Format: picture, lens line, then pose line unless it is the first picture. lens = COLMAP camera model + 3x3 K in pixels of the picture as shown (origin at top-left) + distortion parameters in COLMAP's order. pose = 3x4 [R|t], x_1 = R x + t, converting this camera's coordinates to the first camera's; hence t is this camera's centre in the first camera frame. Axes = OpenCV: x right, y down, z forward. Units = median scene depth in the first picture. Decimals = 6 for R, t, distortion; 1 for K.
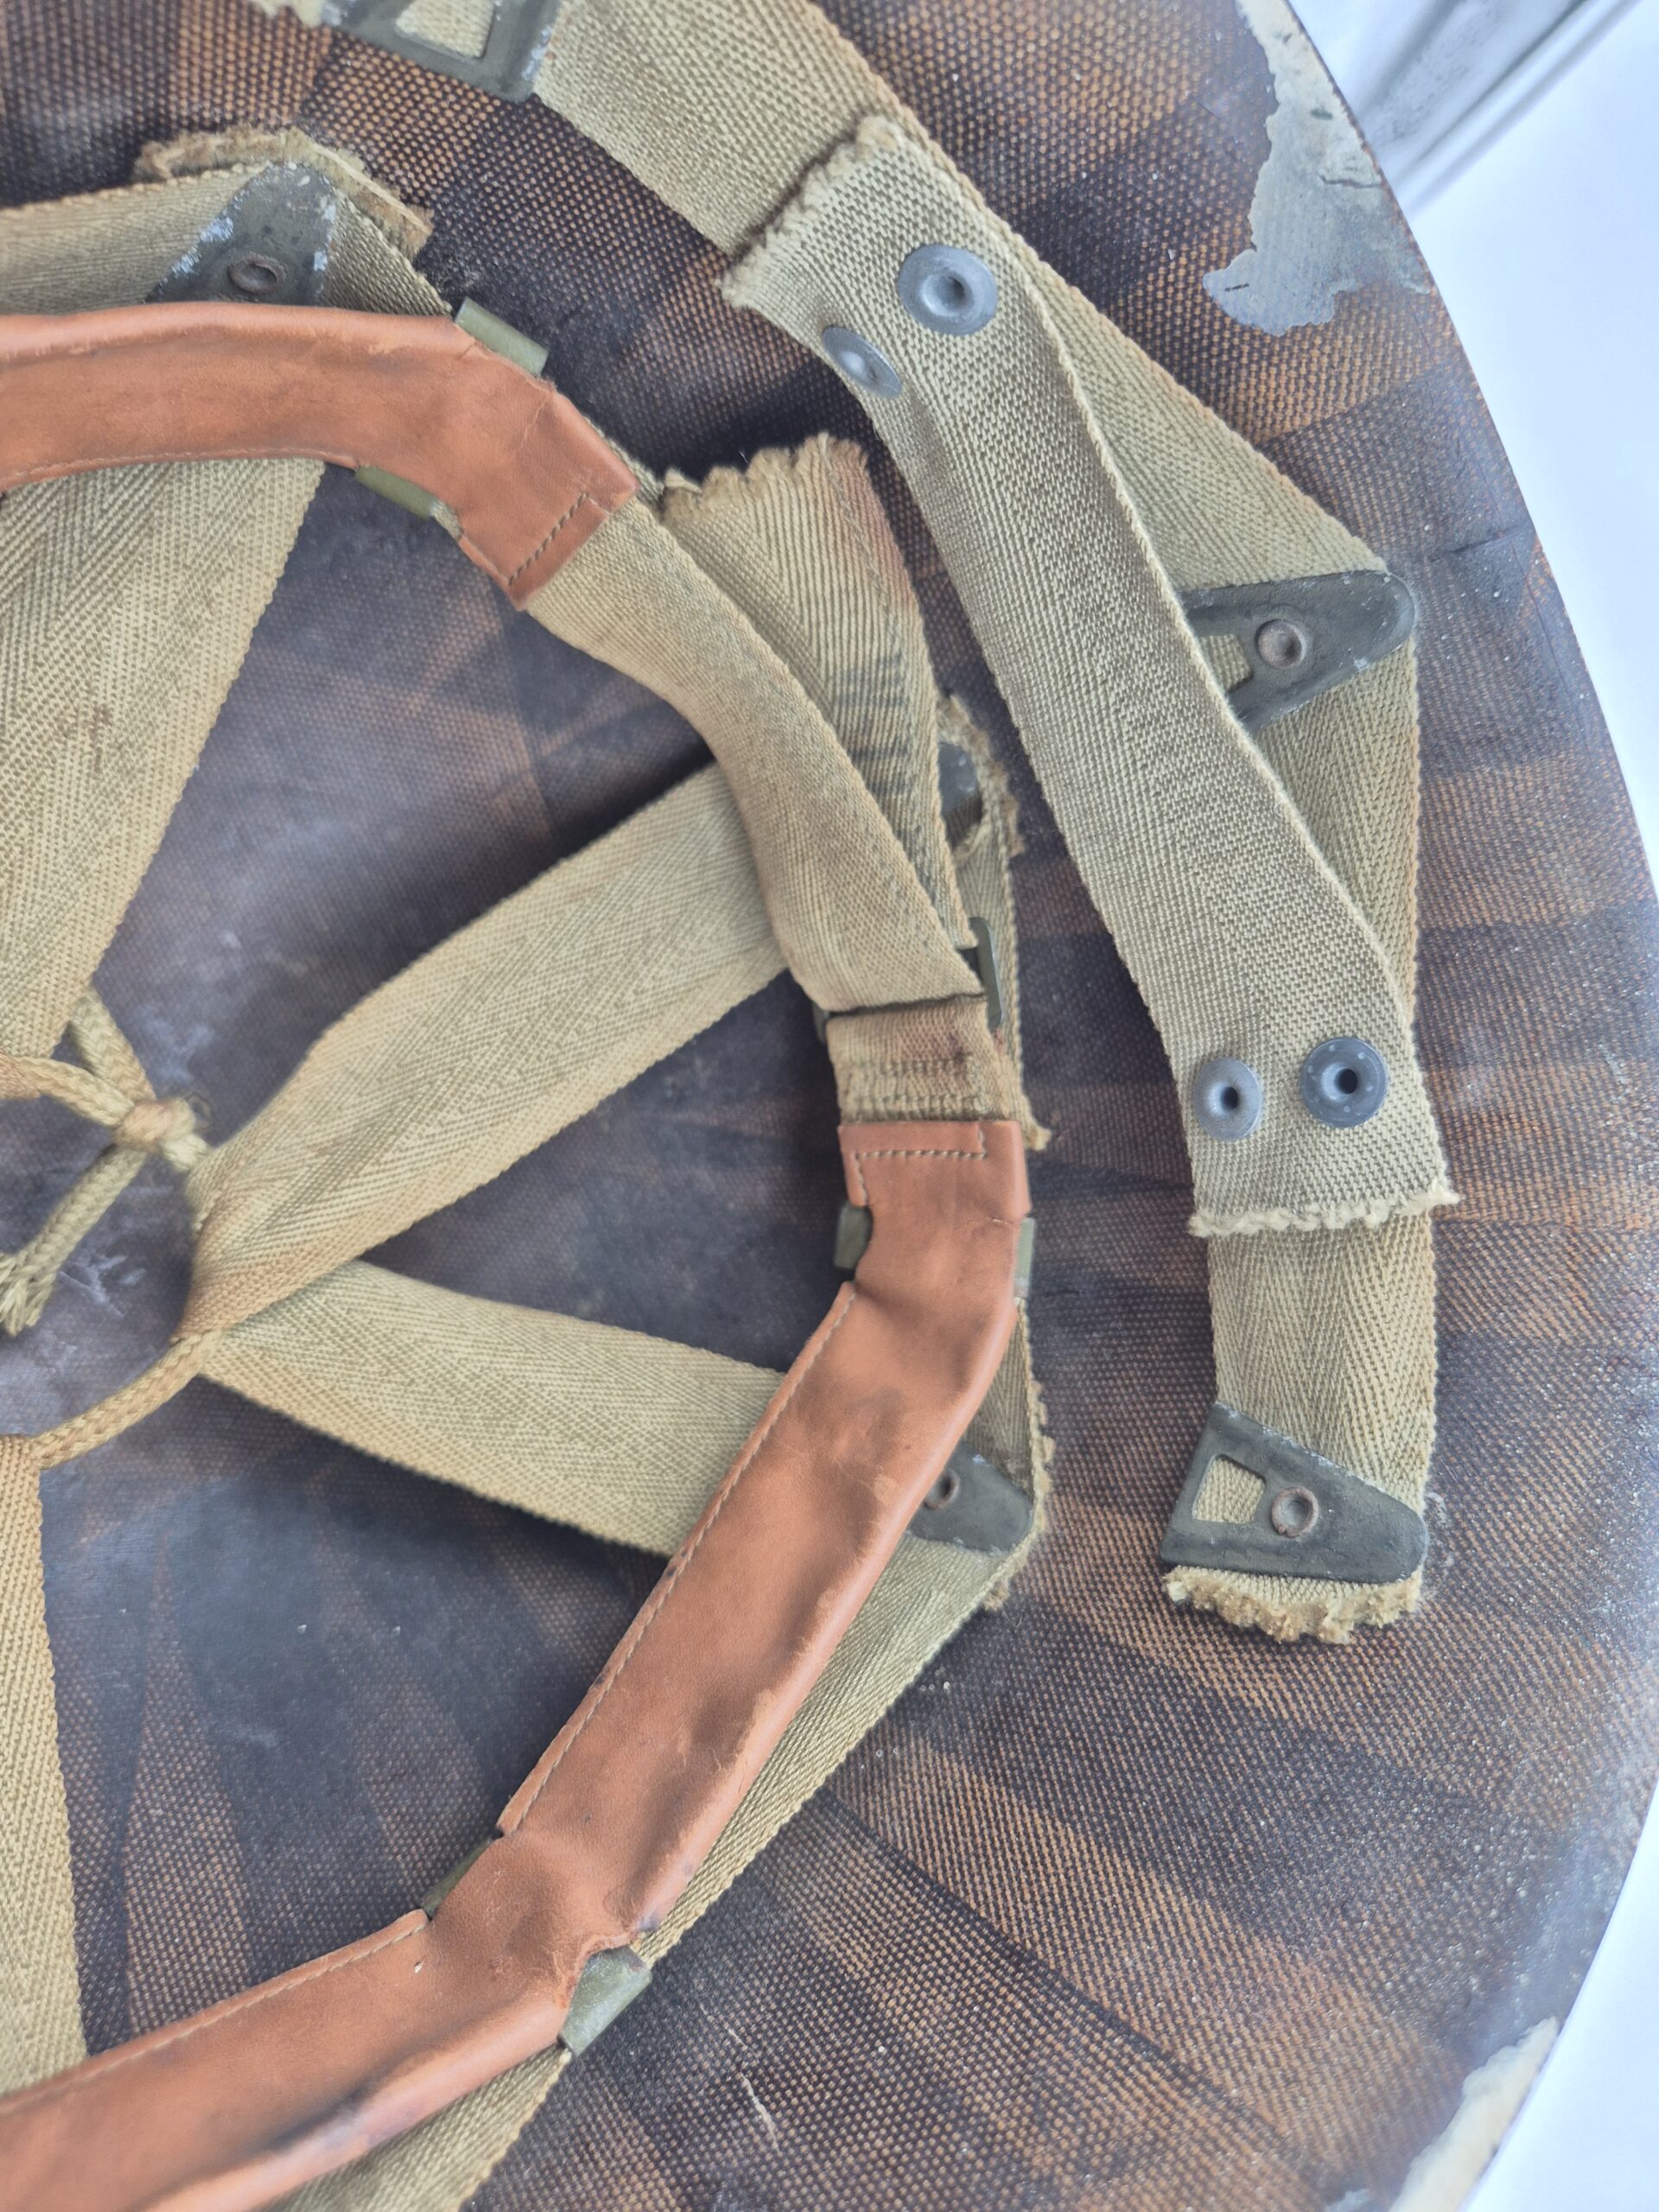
lens RADIAL K [[1541.8, 0, 798.1], [0, 1541.8, 1083.2], [0, 0, 1]] dist [-0.013123, -0.021920]
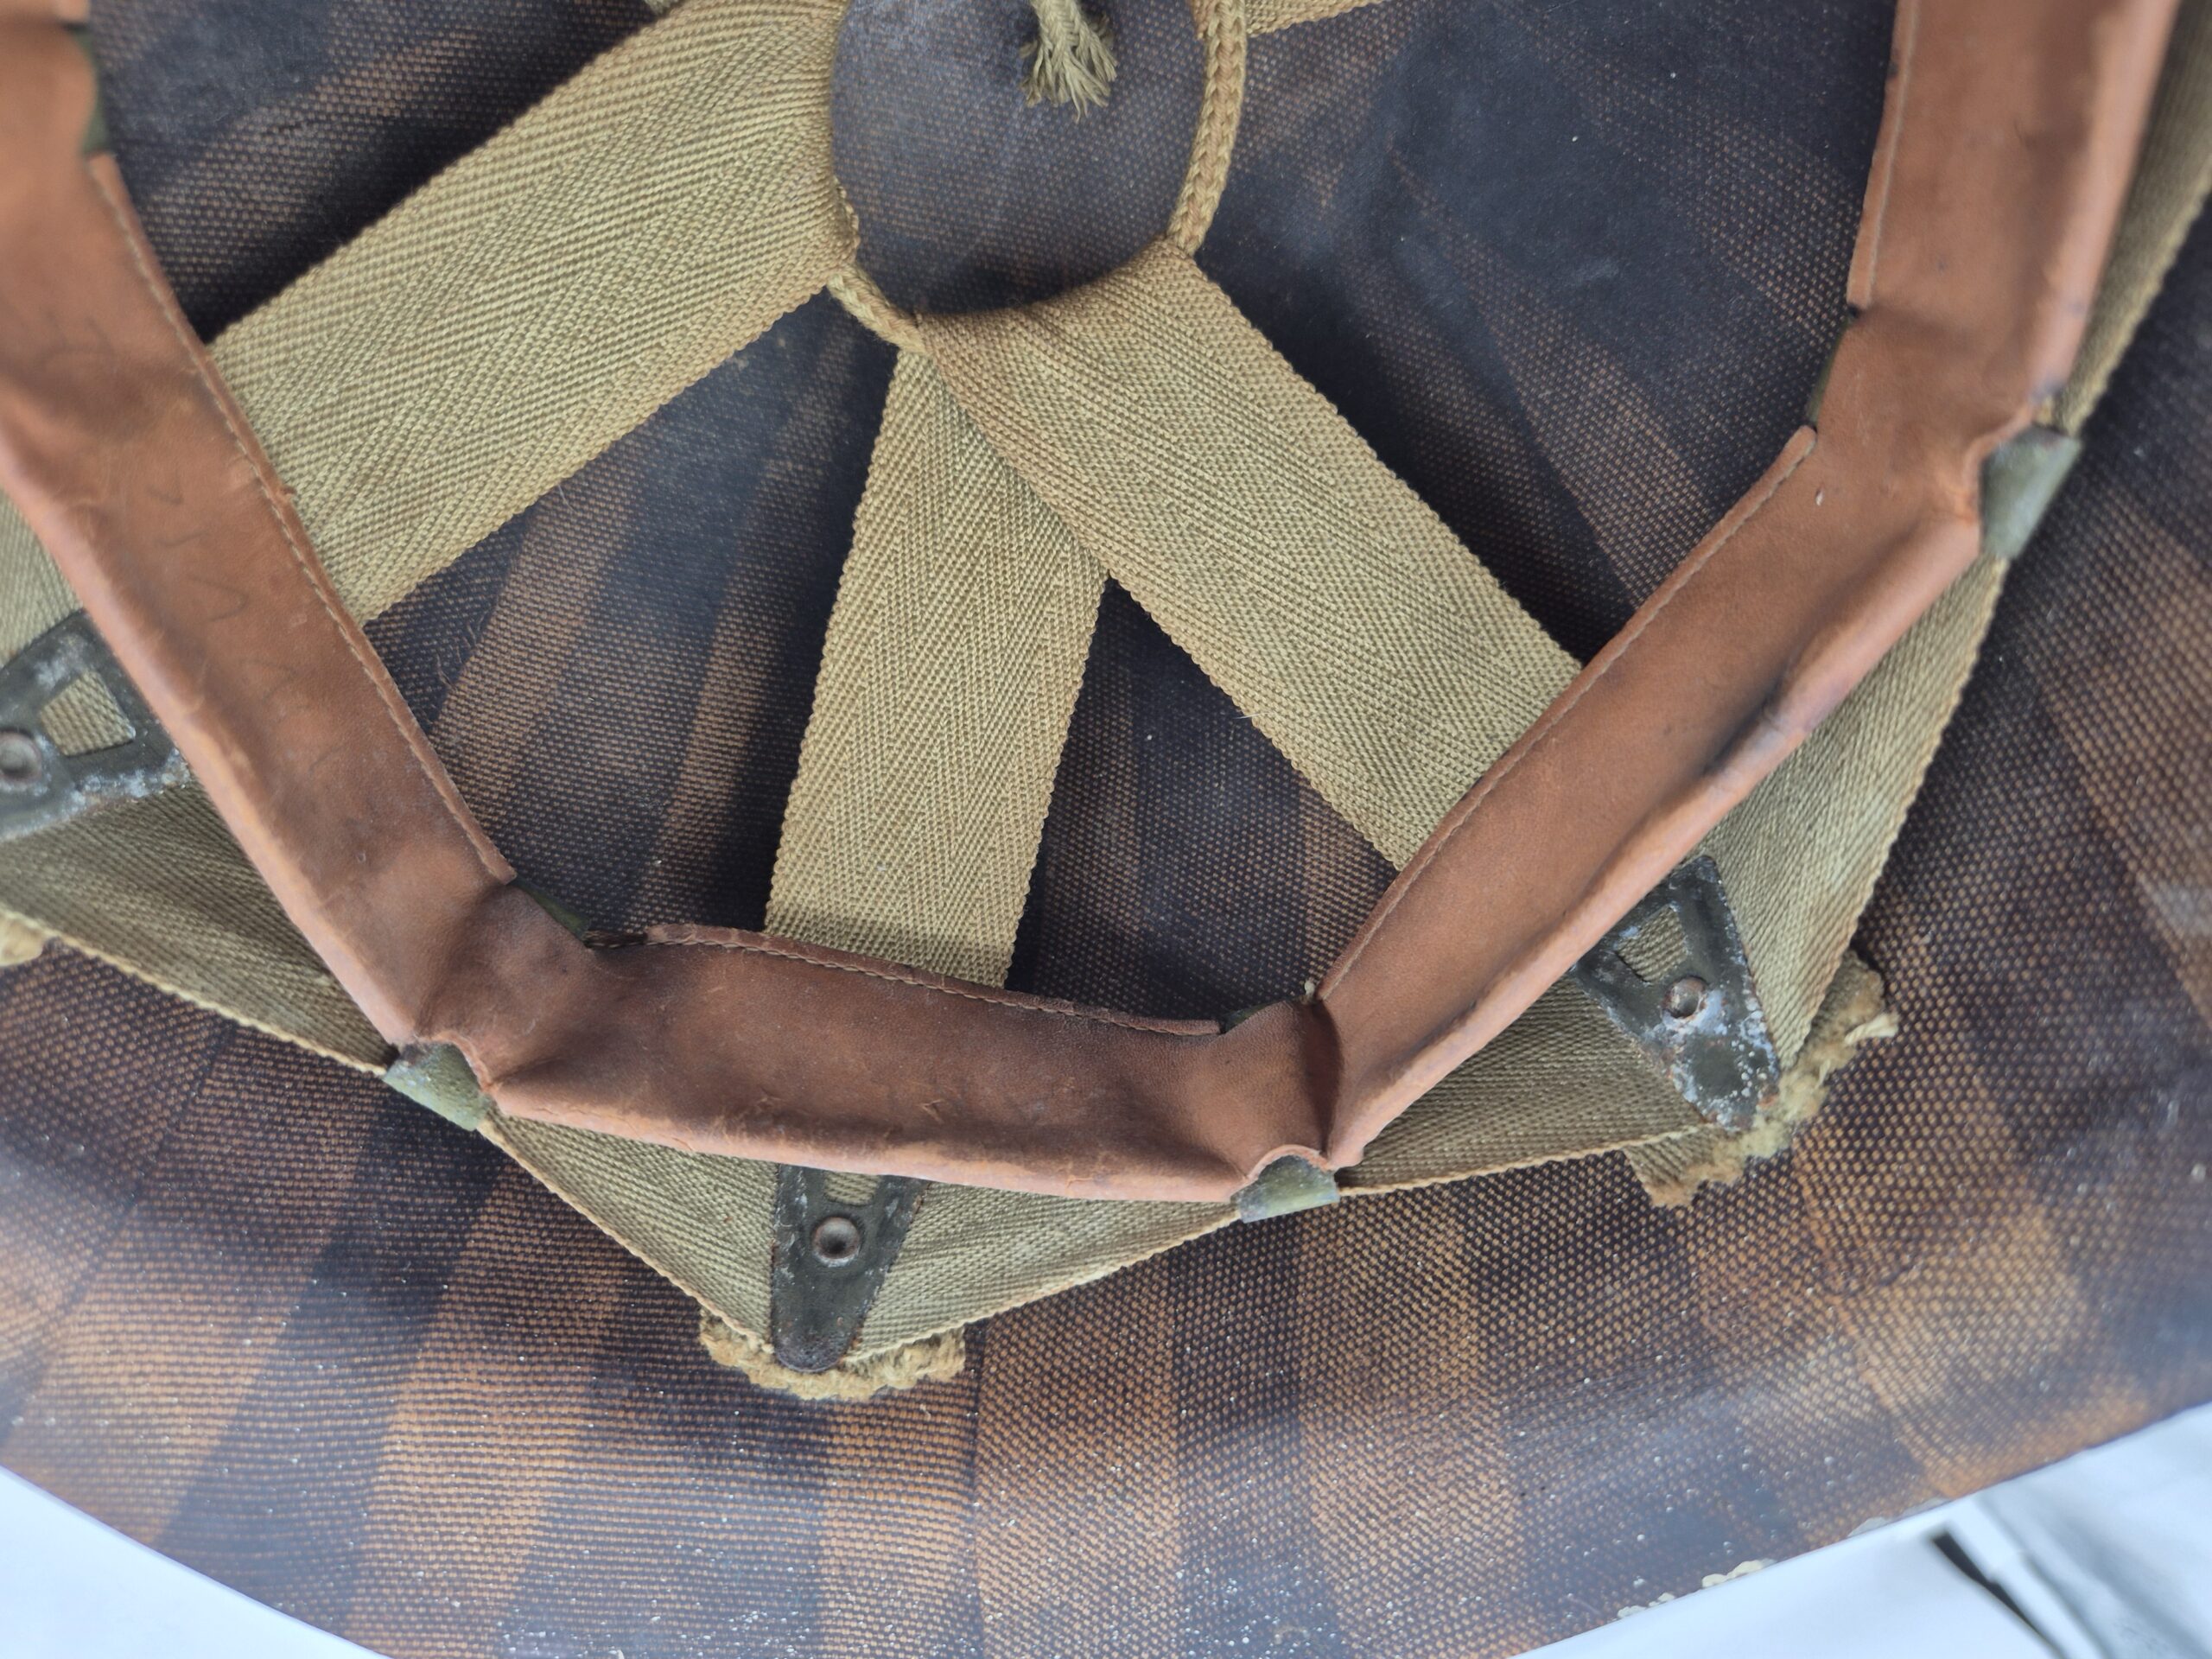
lens RADIAL K [[1541.8, 0, 1117.5], [0, 1541.8, 824.7], [0, 0, 1]] dist [-0.013123, -0.021920]
pose [[0.565714, -0.158326, -0.809259, 0.211968], [0.758132, 0.485888, 0.434913, -0.025485], [0.324351, -0.859562, 0.394905, 0.355491]]
